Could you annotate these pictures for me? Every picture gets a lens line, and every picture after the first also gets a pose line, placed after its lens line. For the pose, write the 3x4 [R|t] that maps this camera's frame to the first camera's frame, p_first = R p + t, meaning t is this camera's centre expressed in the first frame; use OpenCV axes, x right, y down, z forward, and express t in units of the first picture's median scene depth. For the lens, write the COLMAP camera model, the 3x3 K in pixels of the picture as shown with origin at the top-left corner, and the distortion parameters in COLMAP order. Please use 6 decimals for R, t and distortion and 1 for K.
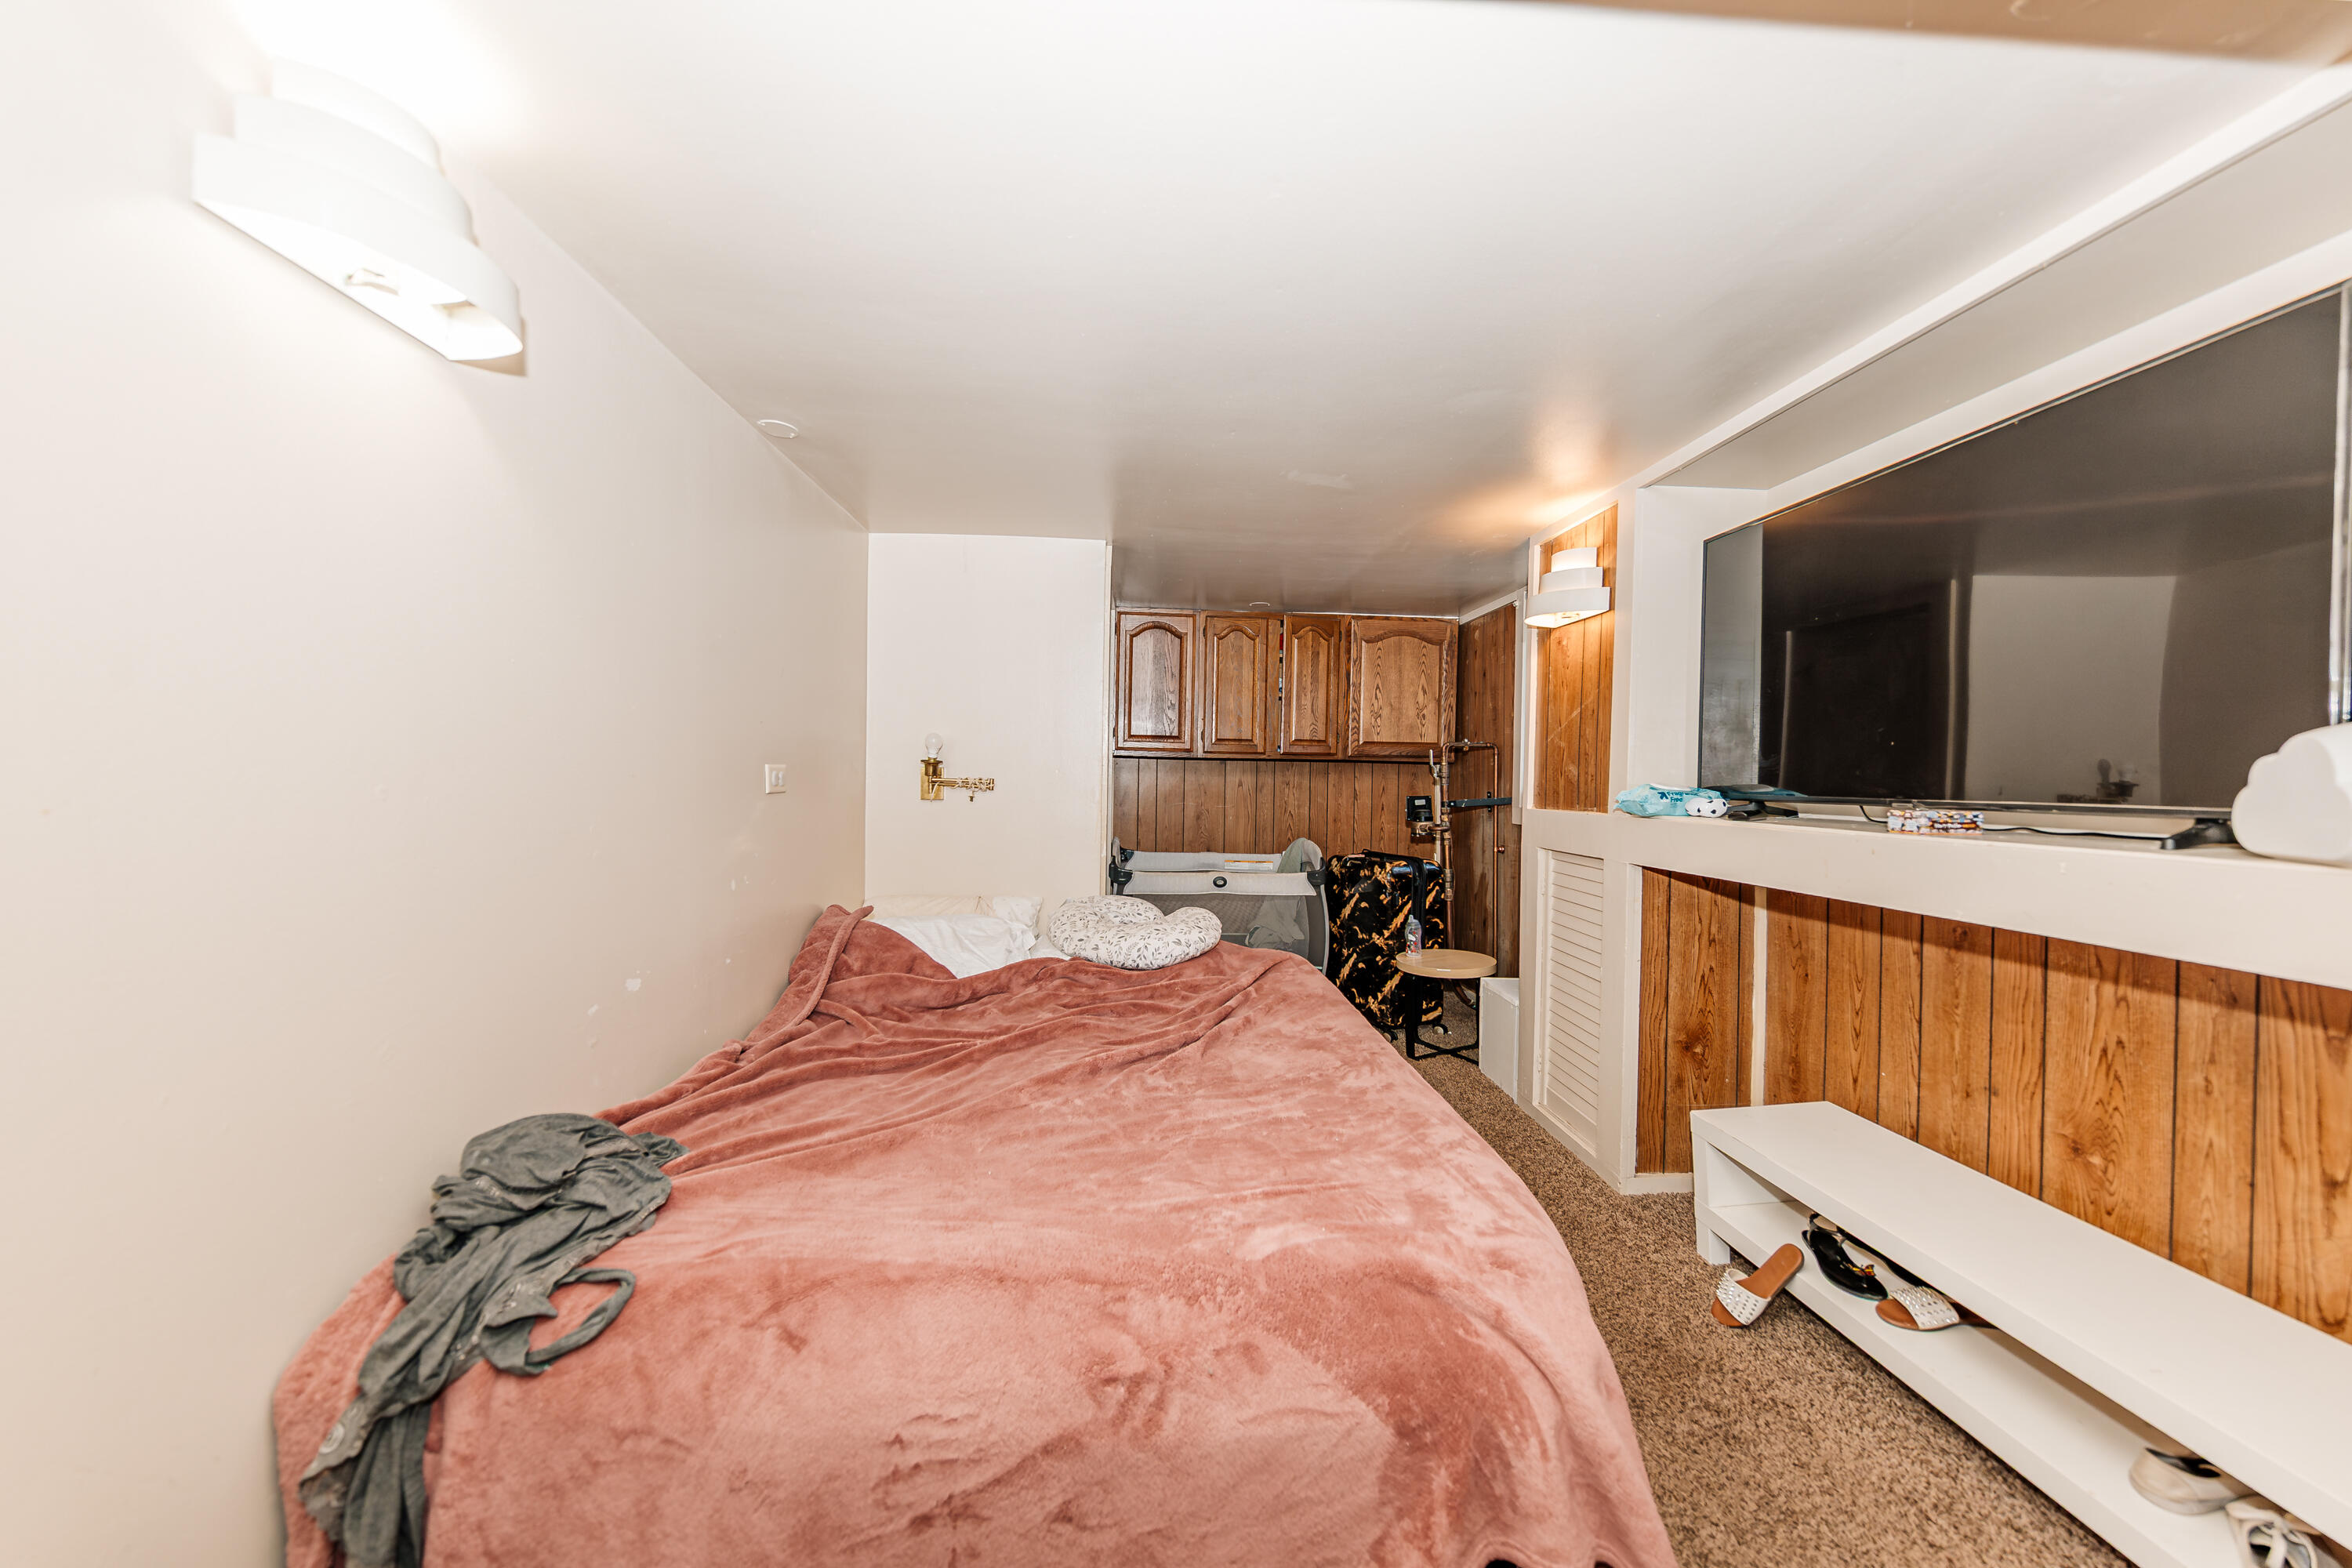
lens RADIAL K [[857.8, 0, 1176.0], [0, 857.8, 784.0], [0, 0, 1]] dist [0.000861, 0.000194]
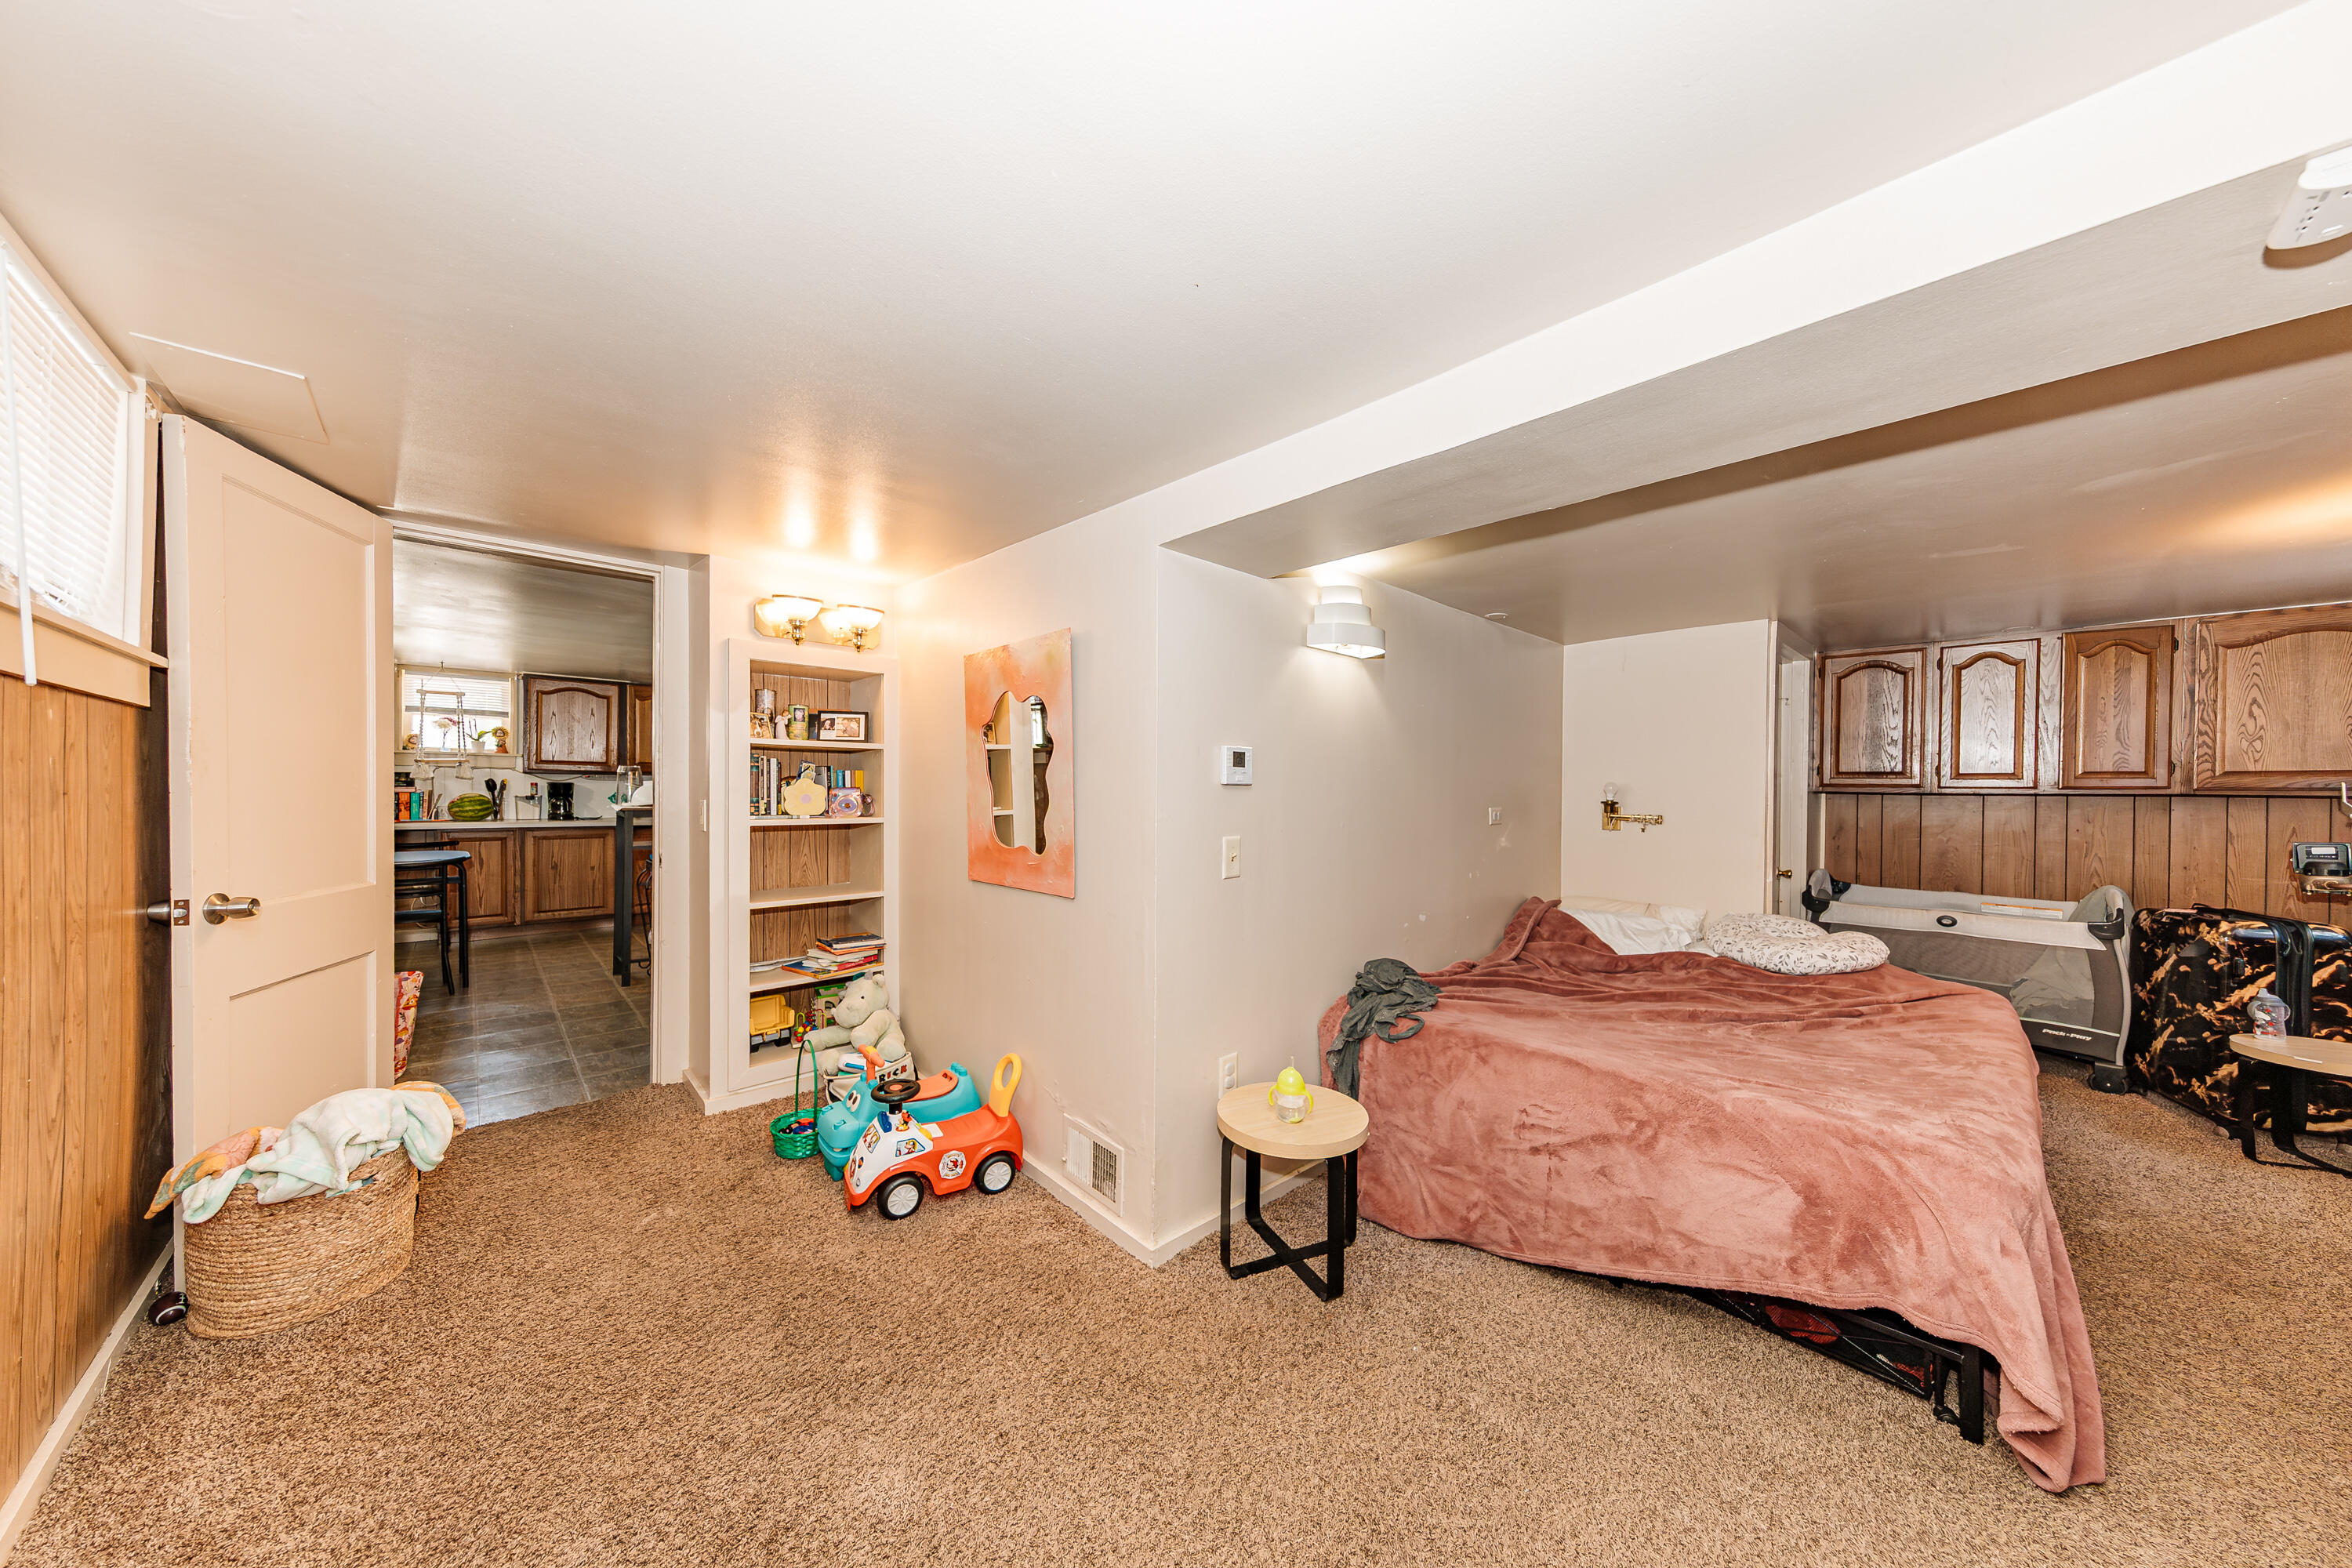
lens RADIAL K [[771.8, 0, 1176.0], [0, 771.8, 784.0], [0, 0, 1]] dist [-0.001022, -0.000061]
pose [[0.648836, -0.012652, -0.760823, 0.272810], [-0.008187, 0.999688, -0.023605, -0.027204], [0.760884, 0.021545, 0.648530, -0.449661]]
